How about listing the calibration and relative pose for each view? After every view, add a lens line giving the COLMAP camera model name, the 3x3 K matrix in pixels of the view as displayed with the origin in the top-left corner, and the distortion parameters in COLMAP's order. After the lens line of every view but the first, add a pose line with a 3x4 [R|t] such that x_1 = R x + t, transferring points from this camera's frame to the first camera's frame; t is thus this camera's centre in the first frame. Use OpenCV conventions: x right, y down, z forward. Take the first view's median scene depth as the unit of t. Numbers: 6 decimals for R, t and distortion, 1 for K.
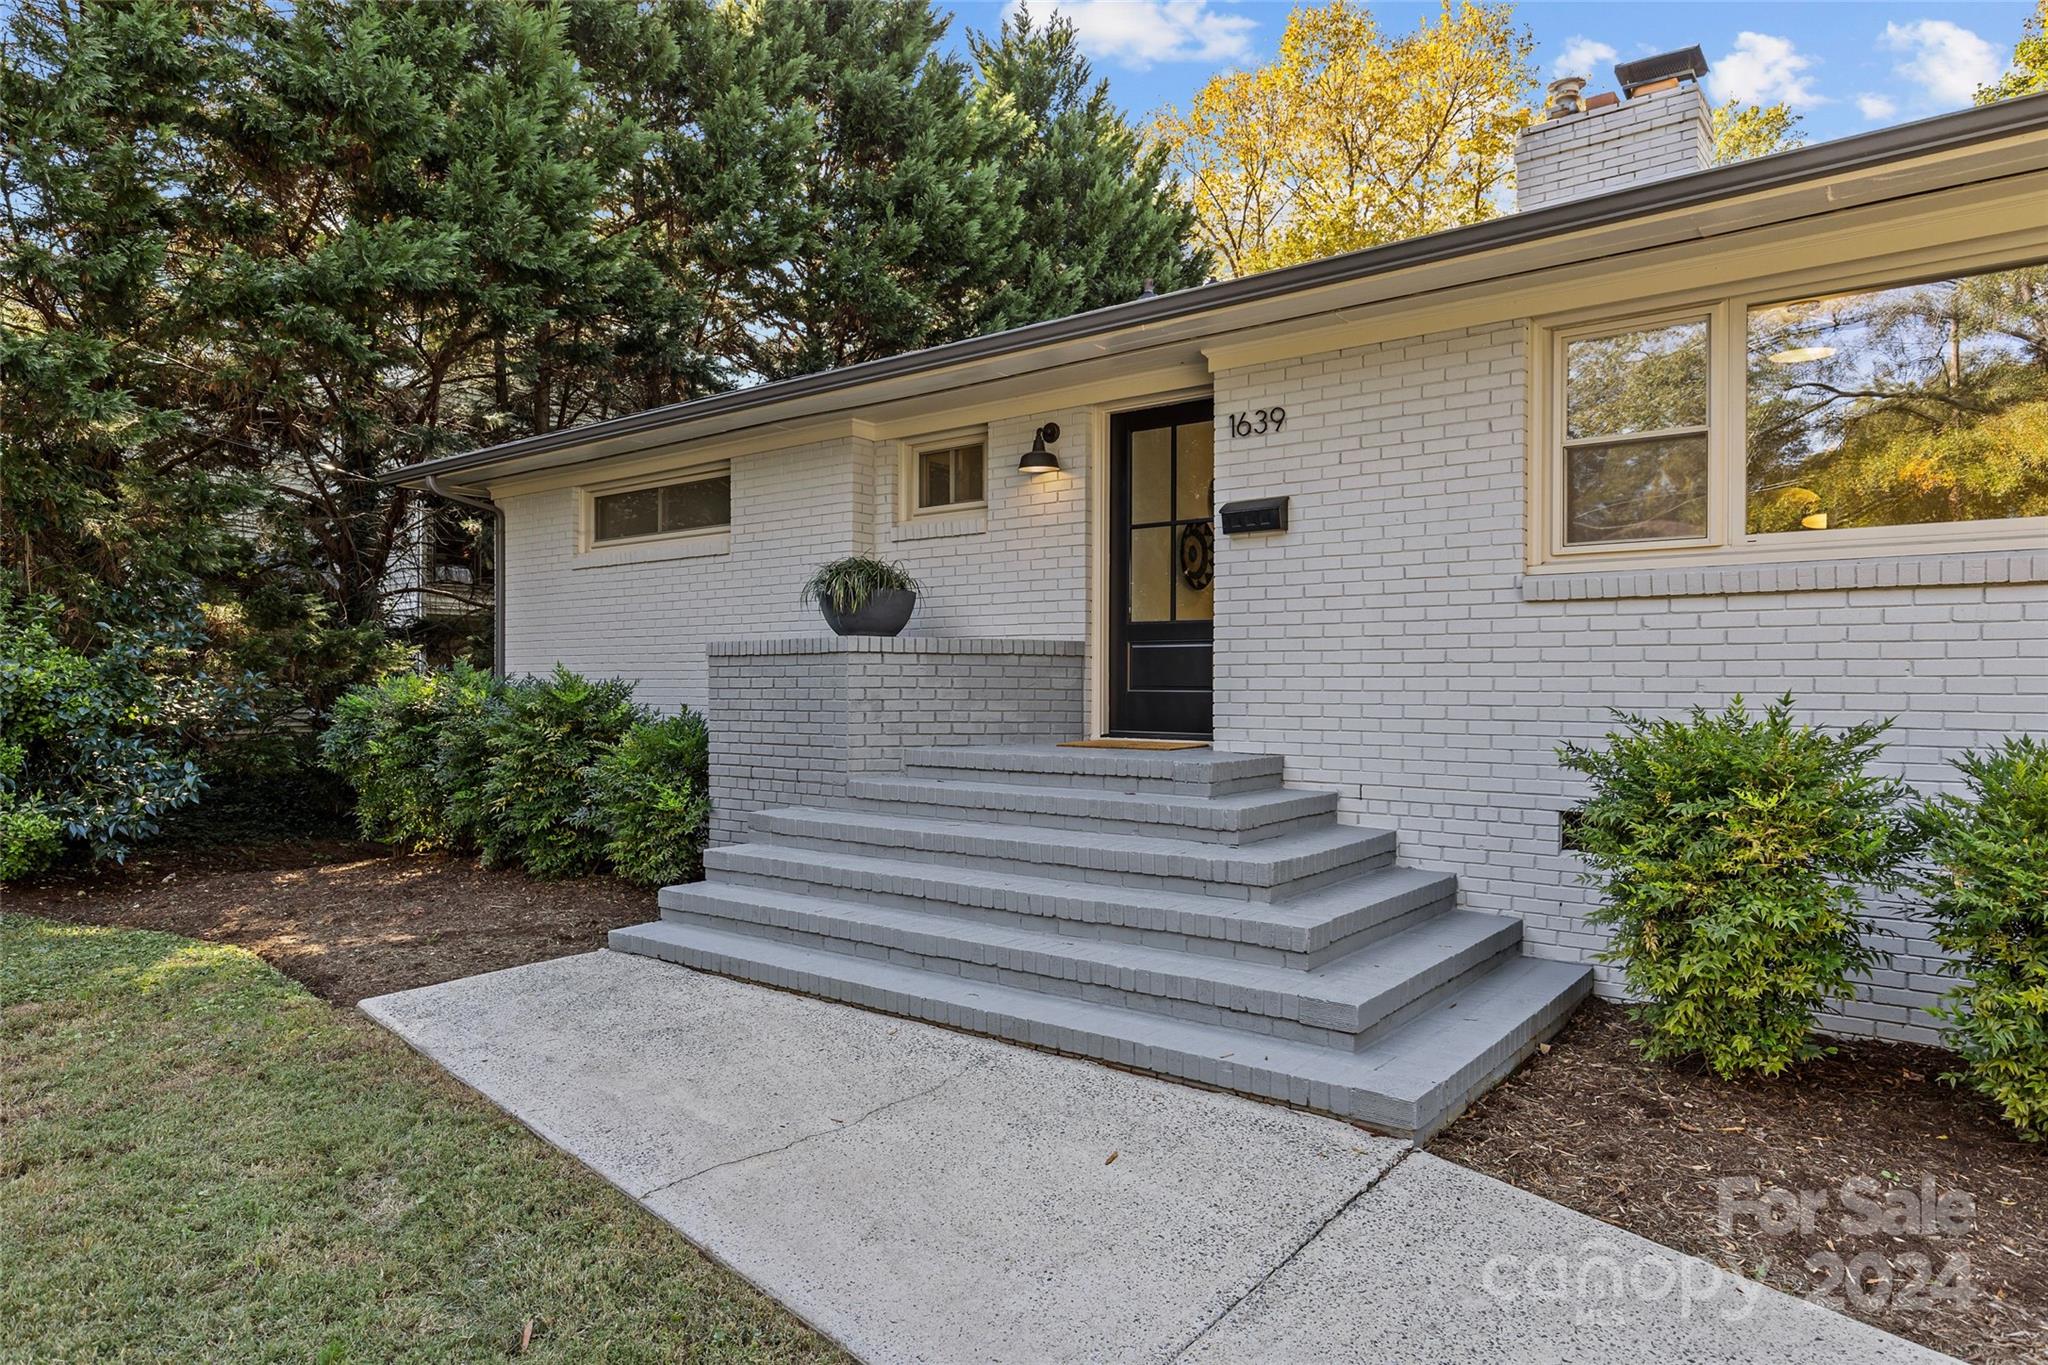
lens RADIAL K [[1218.1, 0, 1023.7], [0, 1218.1, 685.0], [0, 0, 1]] dist [0.010388, 0.002398]
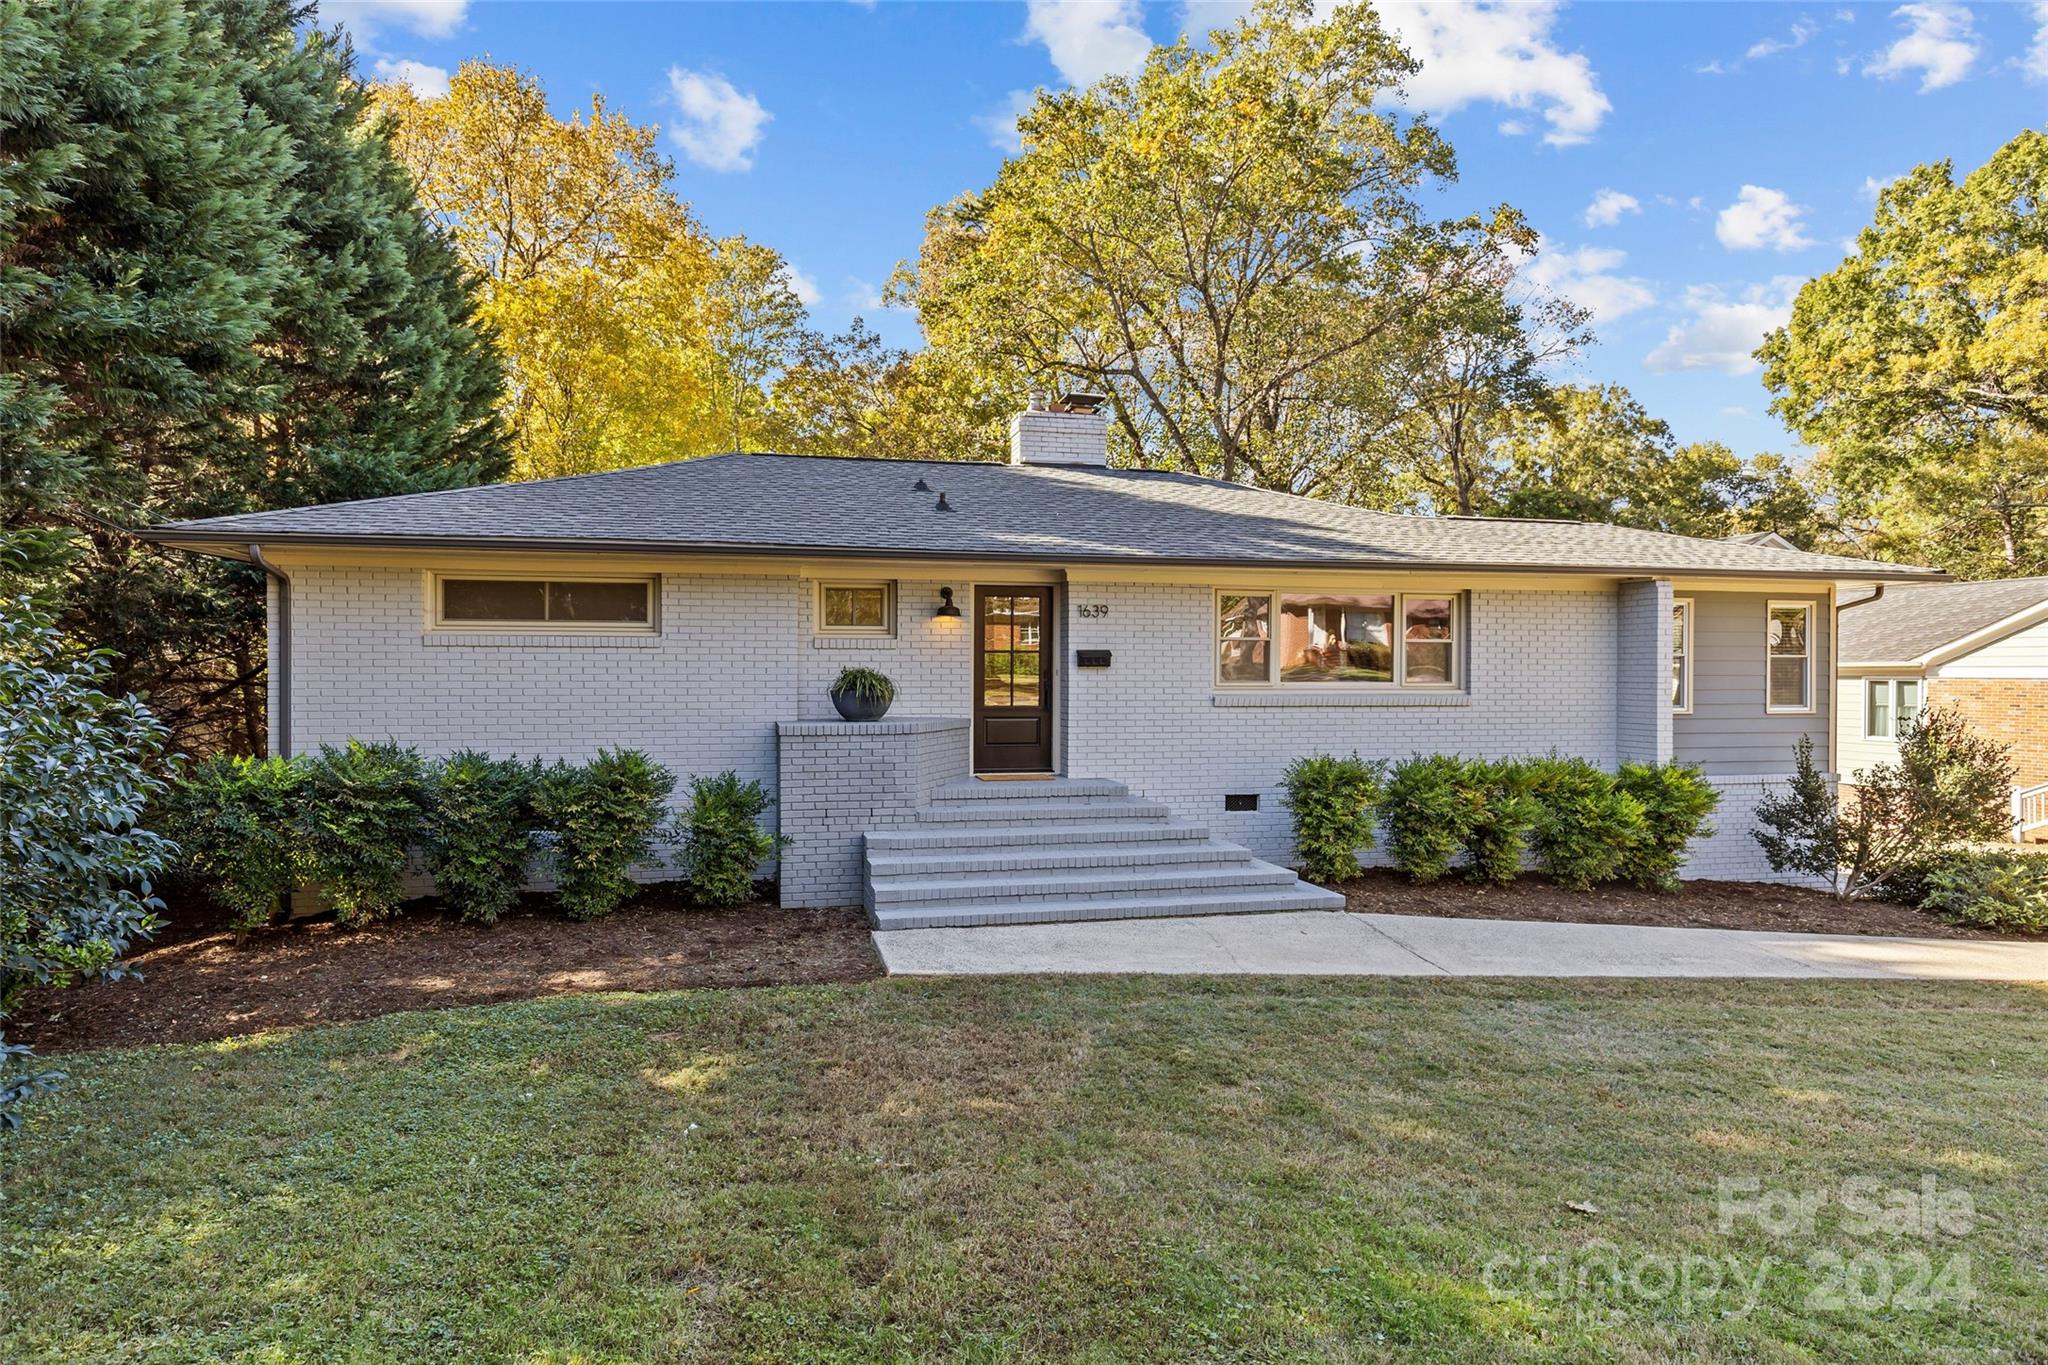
lens RADIAL K [[1218.1, 0, 1015.2], [0, 1218.1, 680.1], [0, 0, 1]] dist [0.010388, 0.002398]
pose [[0.624974, -0.006816, 0.780615, -1.215172], [-0.000384, 0.999959, 0.009039, -0.103476], [-0.780645, -0.005949, 0.624946, -0.109514]]
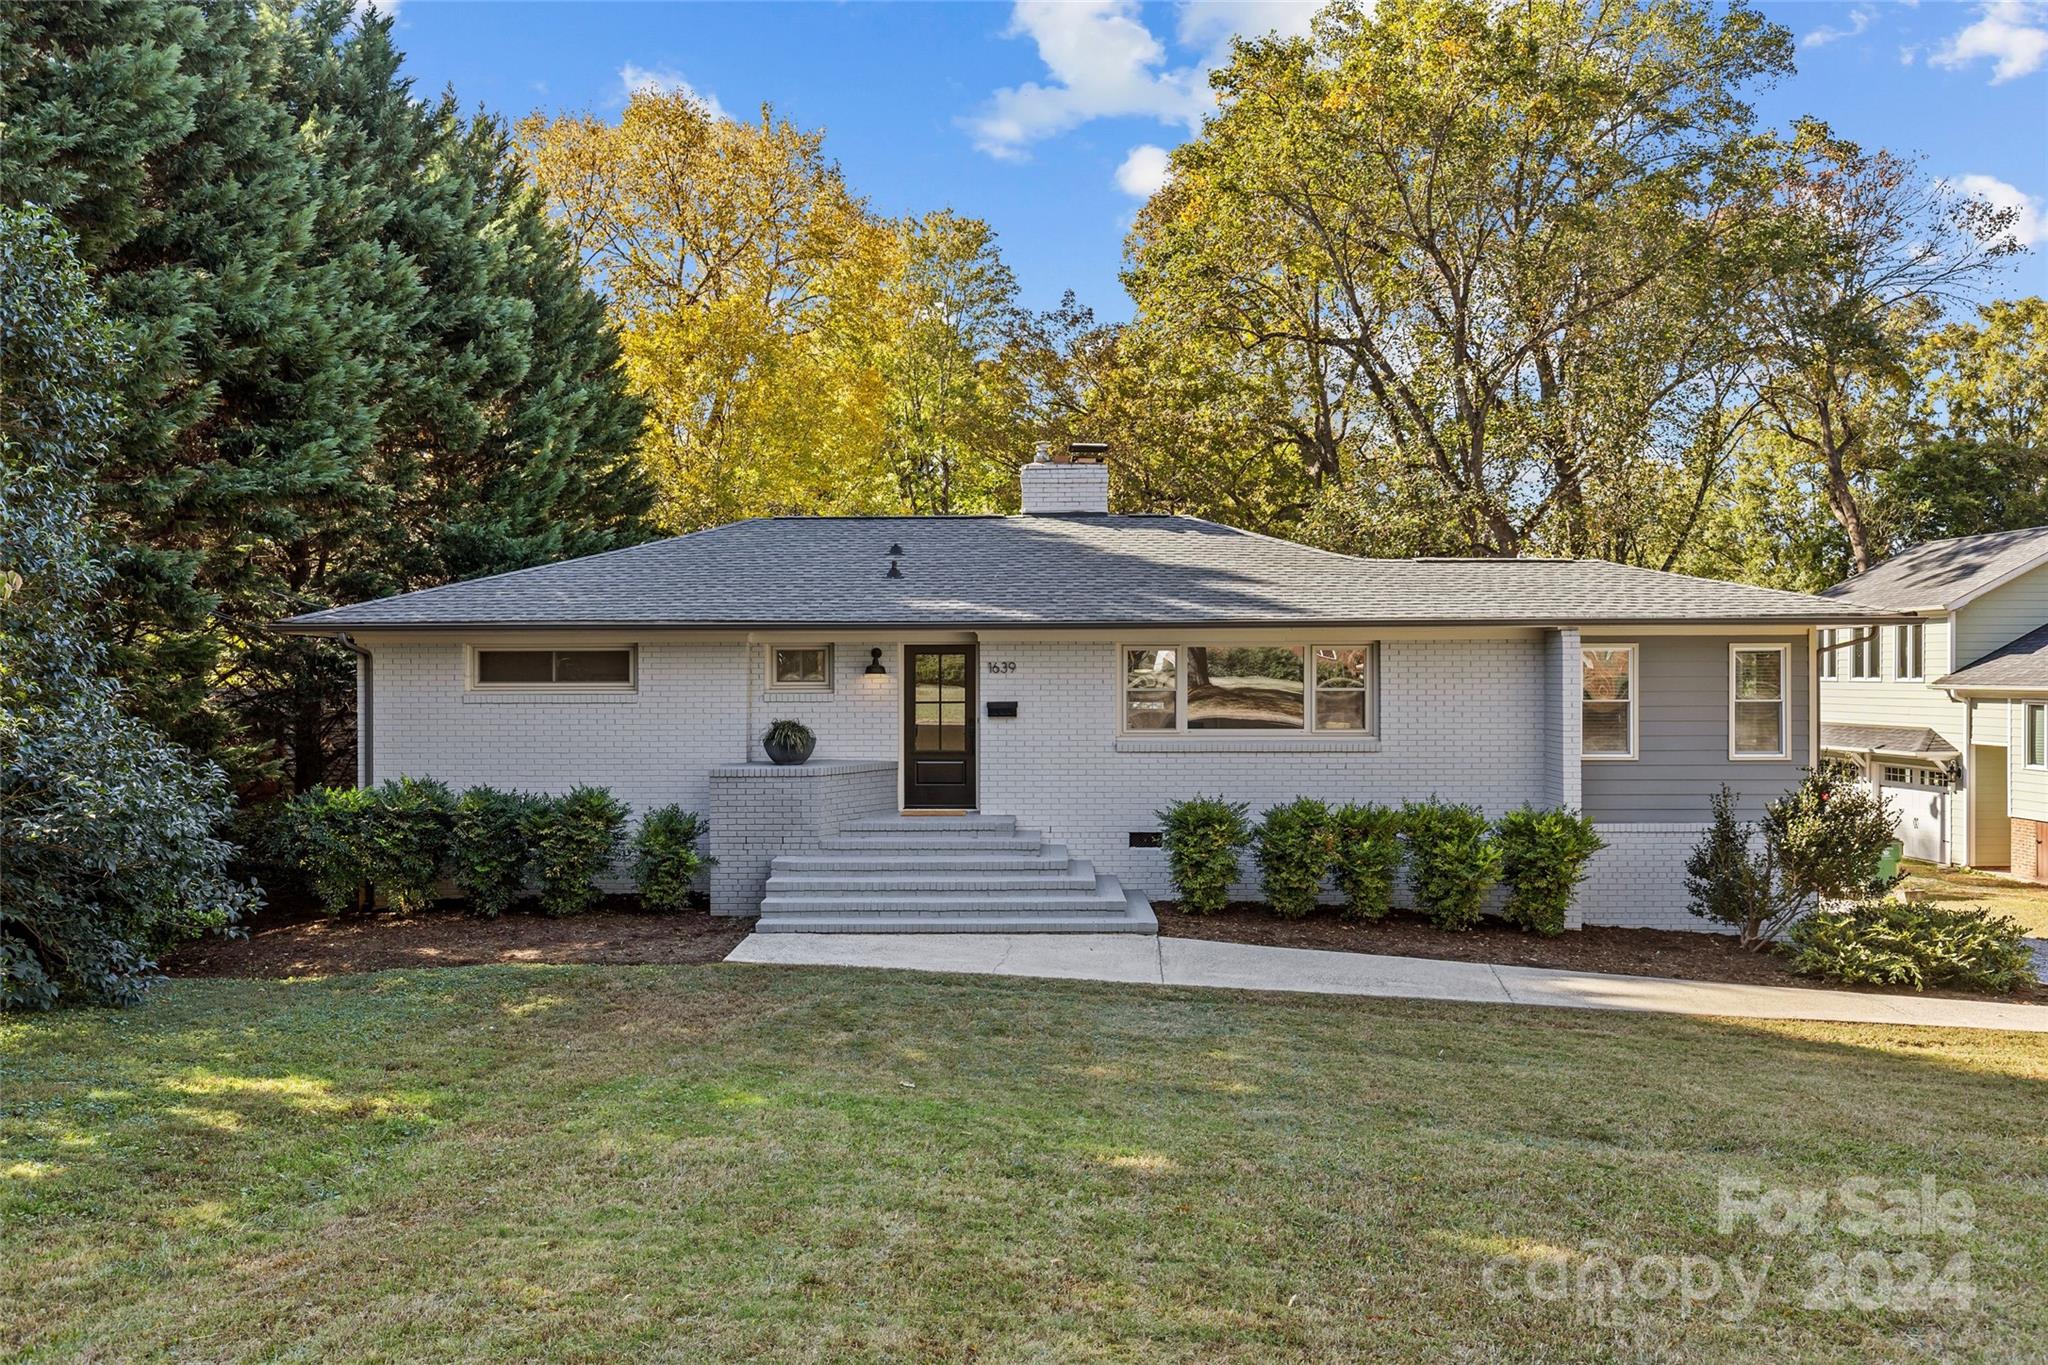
lens RADIAL K [[1526.7, 0, 1032.7], [0, 1526.7, 674.2], [0, 0, 1]] dist [-0.006394, -0.013256]
pose [[0.795819, -0.008692, 0.605473, -1.246611], [0.004116, 0.999952, 0.008946, -0.194586], [-0.605521, -0.004627, 0.795816, -1.076424]]
